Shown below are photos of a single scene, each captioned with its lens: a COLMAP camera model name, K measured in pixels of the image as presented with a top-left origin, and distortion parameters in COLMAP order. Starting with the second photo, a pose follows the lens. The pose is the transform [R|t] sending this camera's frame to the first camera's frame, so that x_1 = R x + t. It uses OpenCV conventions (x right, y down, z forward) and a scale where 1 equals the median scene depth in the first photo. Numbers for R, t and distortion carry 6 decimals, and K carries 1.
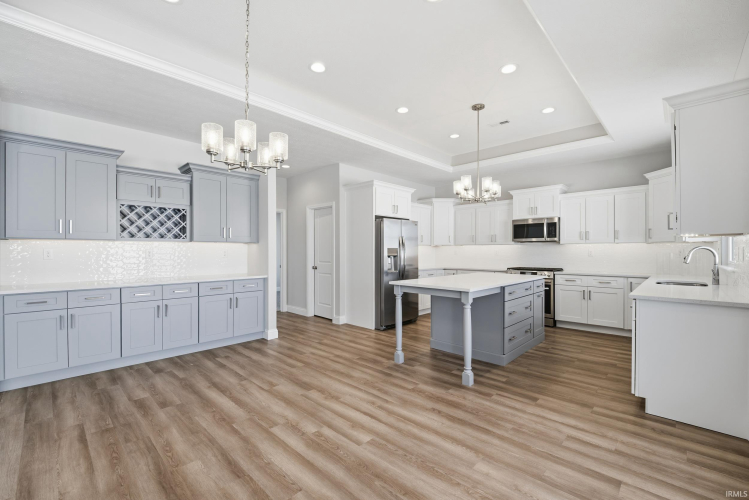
lens RADIAL K [[316.3, 0, 375.0], [0, 316.3, 249.3], [0, 0, 1]] dist [0.000883, -0.011114]
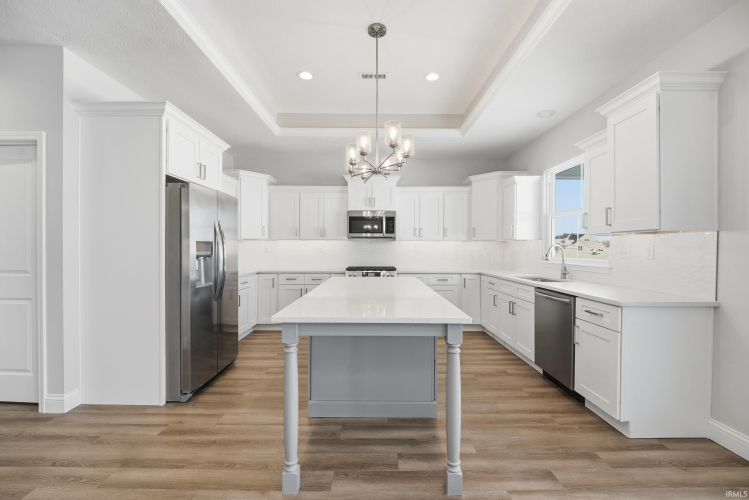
lens RADIAL K [[316.3, 0, 375.0], [0, 316.3, 249.3], [0, 0, 1]] dist [0.000883, -0.011114]
pose [[0.721590, 0.002344, 0.692317, -0.099669], [-0.007995, 0.999956, 0.004947, 0.004700], [-0.692275, -0.009105, 0.721577, 0.388173]]
